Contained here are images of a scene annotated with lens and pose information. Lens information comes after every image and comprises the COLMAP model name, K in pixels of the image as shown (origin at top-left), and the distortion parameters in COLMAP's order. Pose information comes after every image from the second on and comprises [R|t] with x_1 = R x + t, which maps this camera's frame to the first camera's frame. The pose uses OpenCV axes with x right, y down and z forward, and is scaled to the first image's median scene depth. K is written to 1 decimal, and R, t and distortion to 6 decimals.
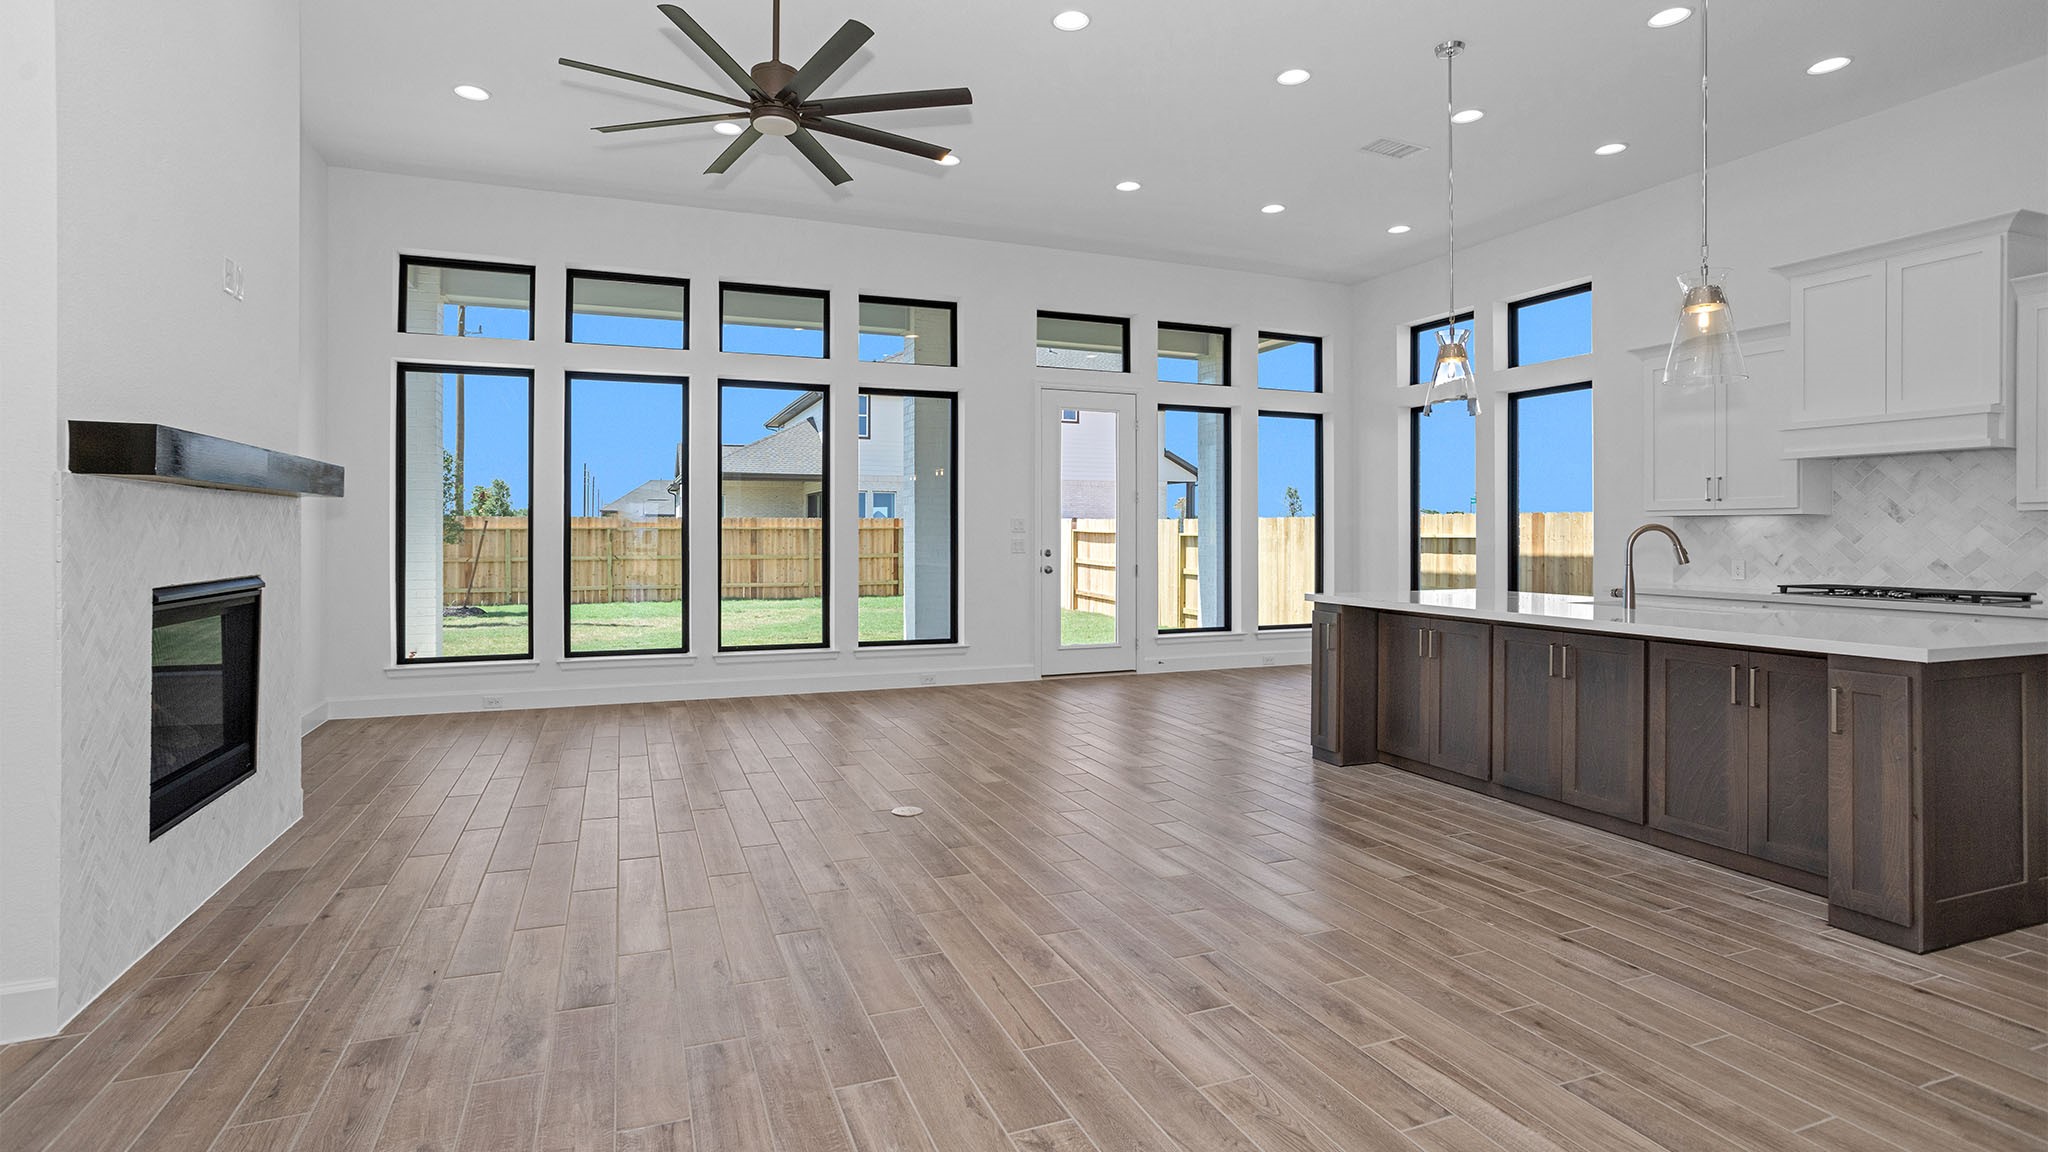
lens RADIAL K [[1007.4, 0, 997.1], [0, 1007.4, 535.2], [0, 0, 1]] dist [-0.035830, 0.011609]
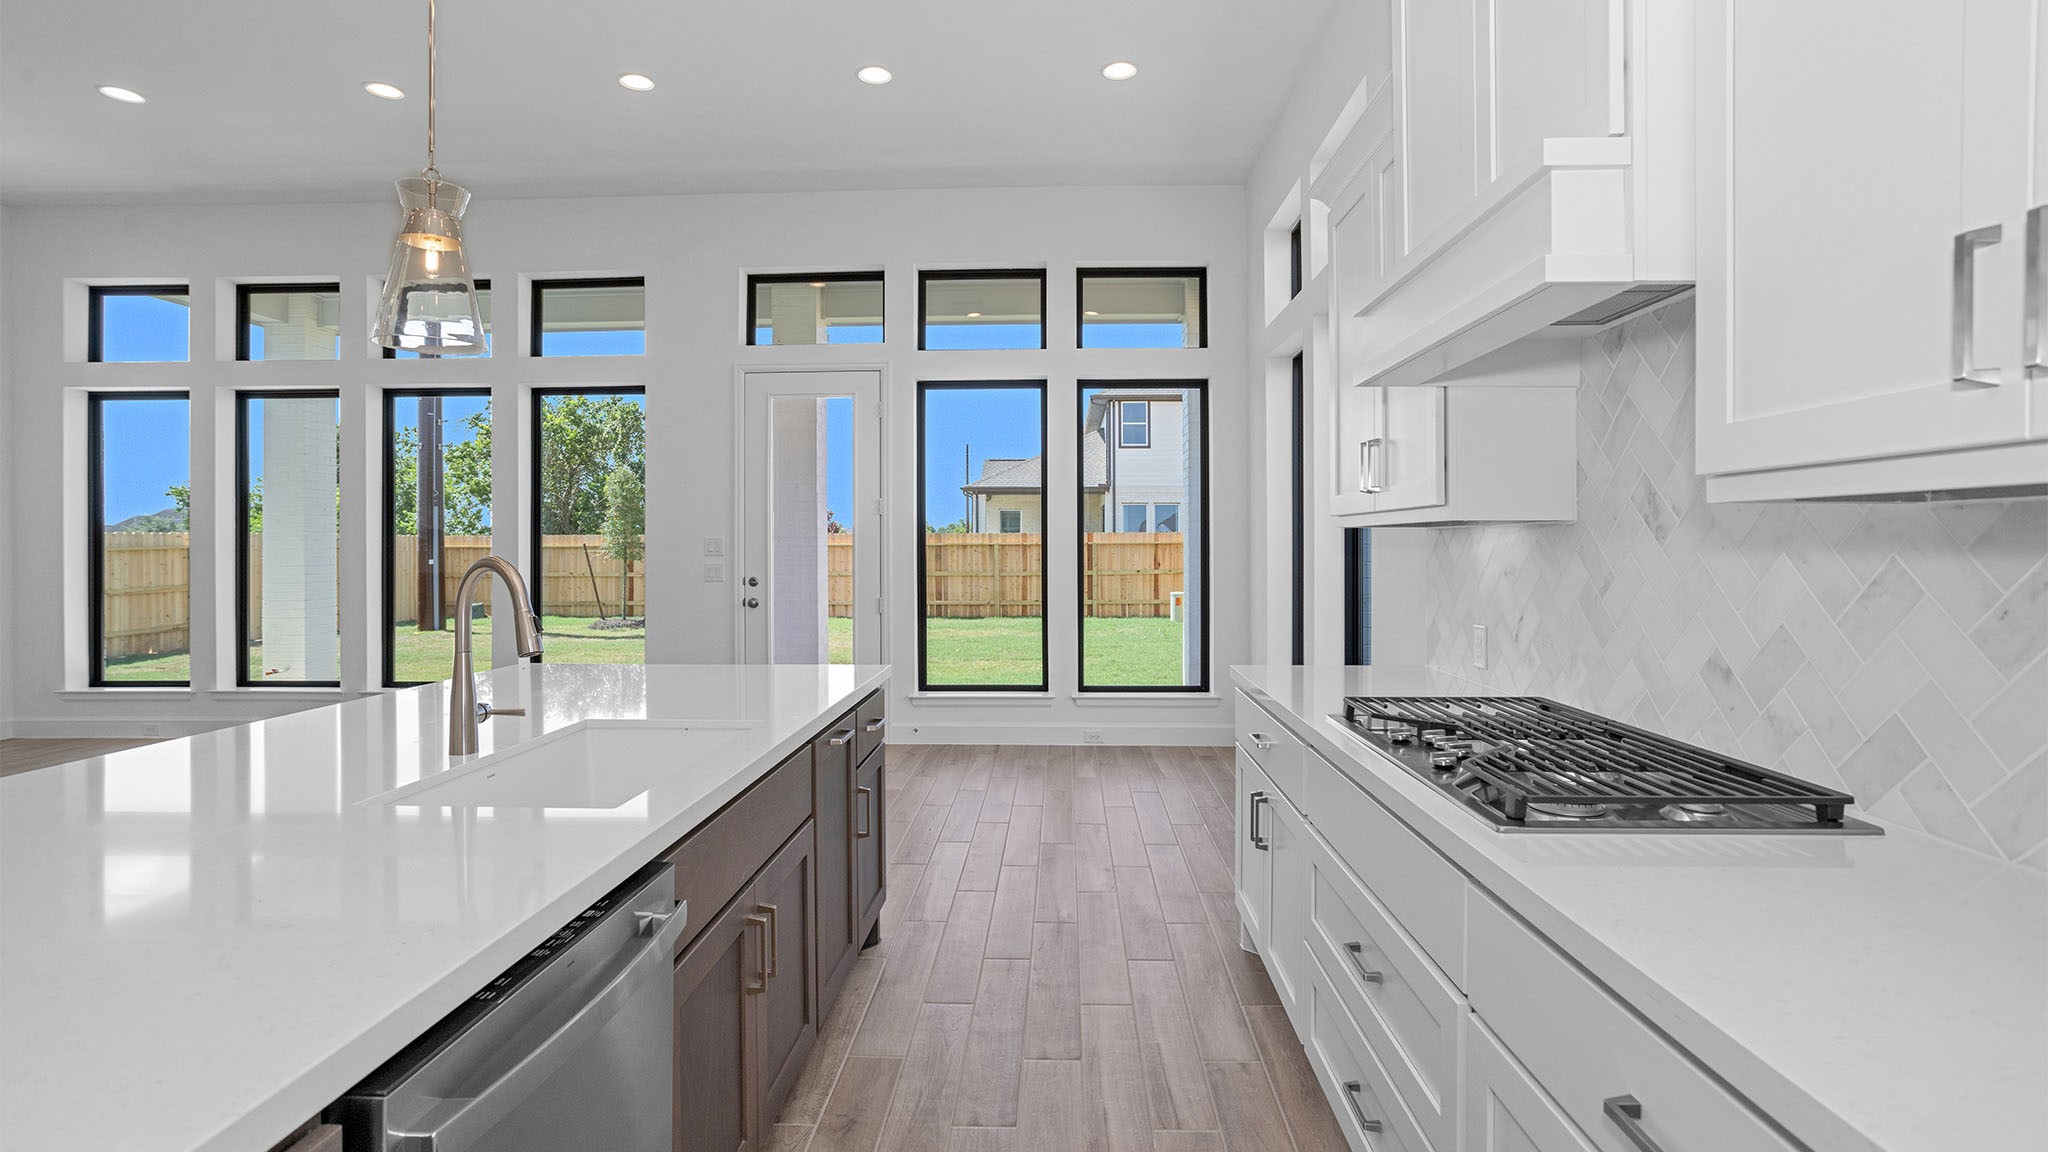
lens RADIAL K [[1007.4, 0, 1021.6], [0, 1007.4, 561.3], [0, 0, 1]] dist [-0.035830, 0.011609]
pose [[0.913327, 0.002554, -0.407219, 0.832002], [0.002966, 0.999912, 0.012925, -0.010823], [0.407216, -0.013013, 0.913239, 0.561603]]
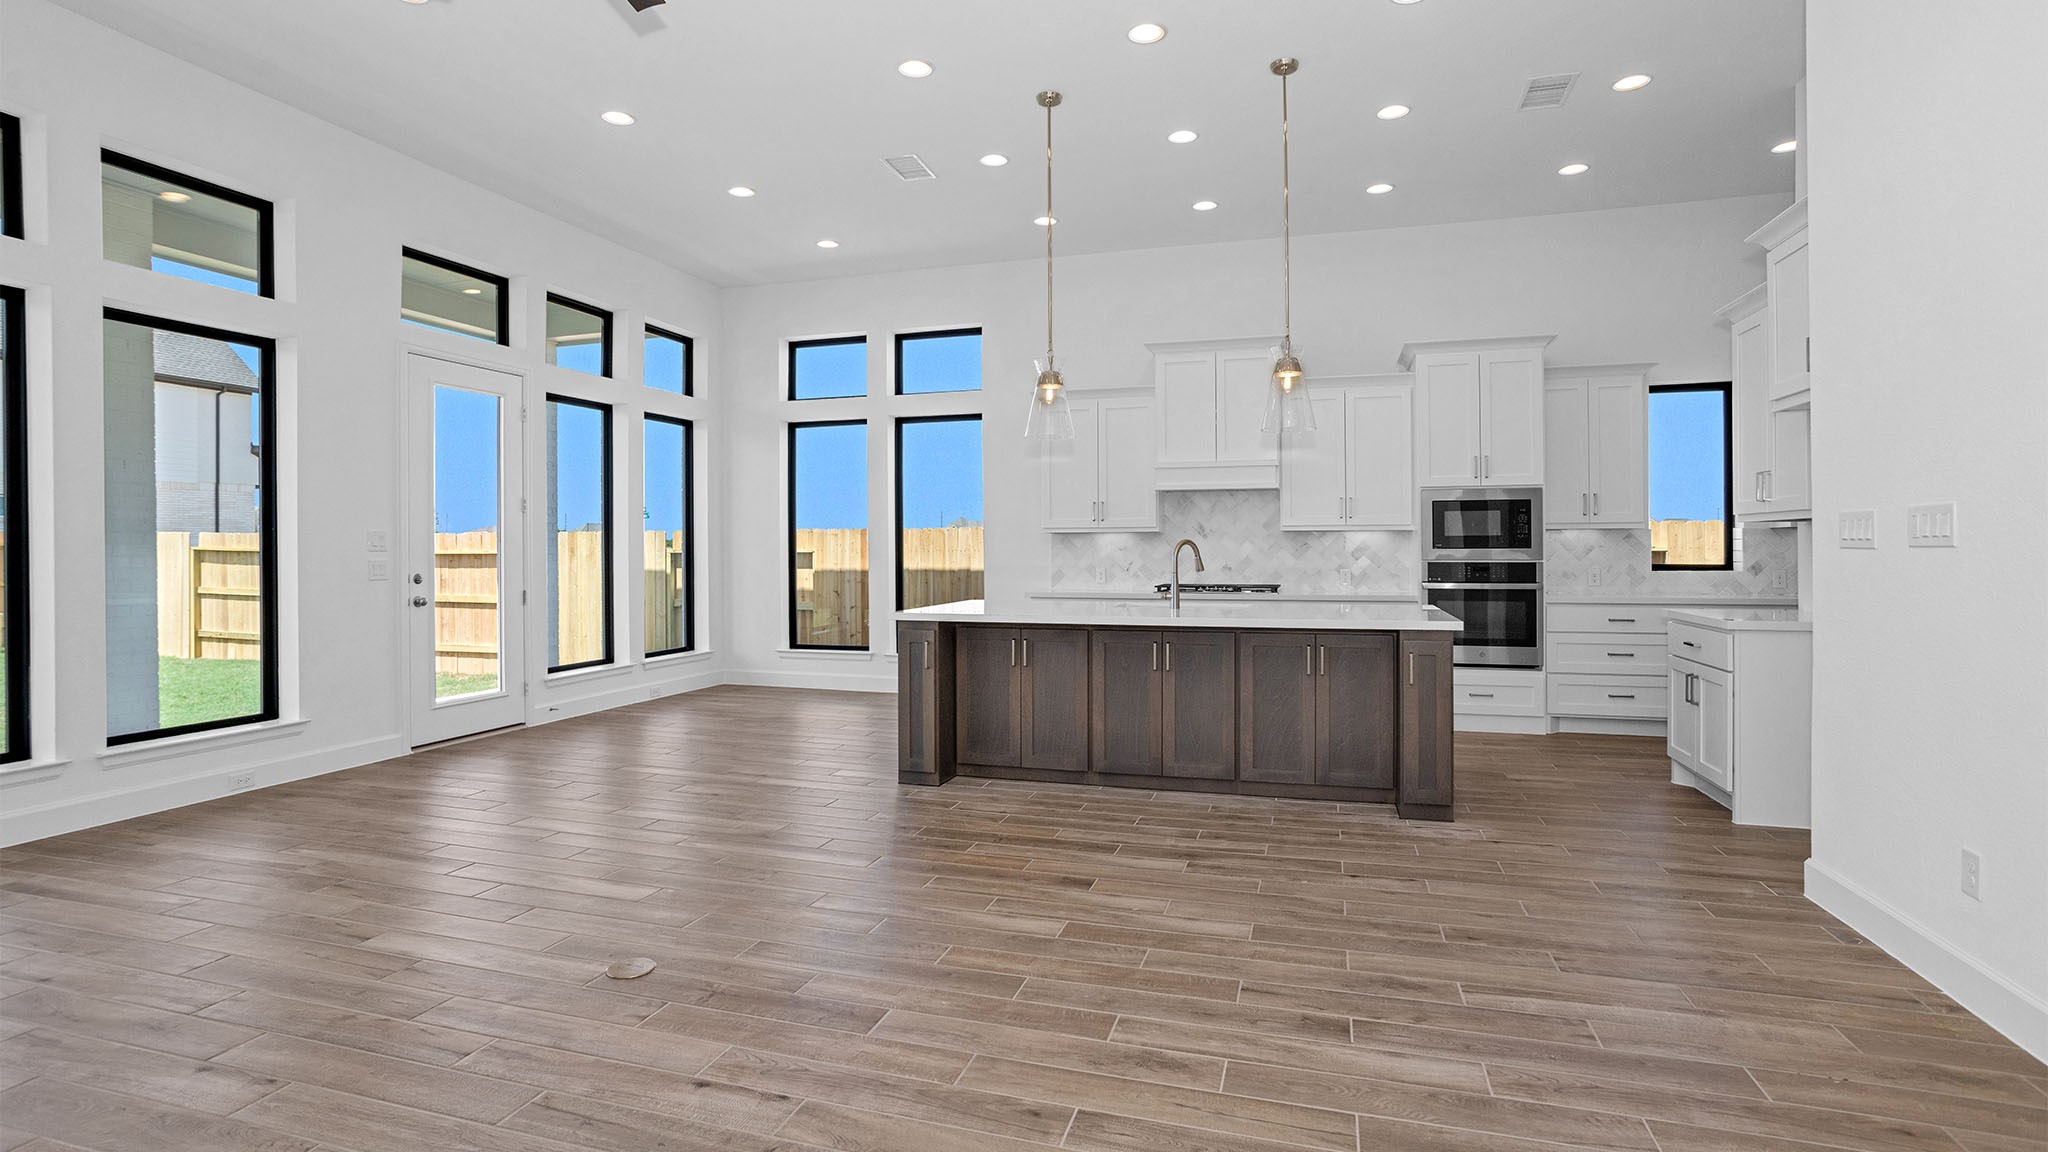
lens RADIAL K [[1007.4, 0, 1017.2], [0, 1007.4, 549.0], [0, 0, 1]] dist [-0.035830, 0.011609]
pose [[0.608129, -0.007583, 0.793802, -0.383467], [0.008085, 0.999962, 0.003358, -0.004521], [-0.793797, 0.004376, 0.608167, 0.328012]]
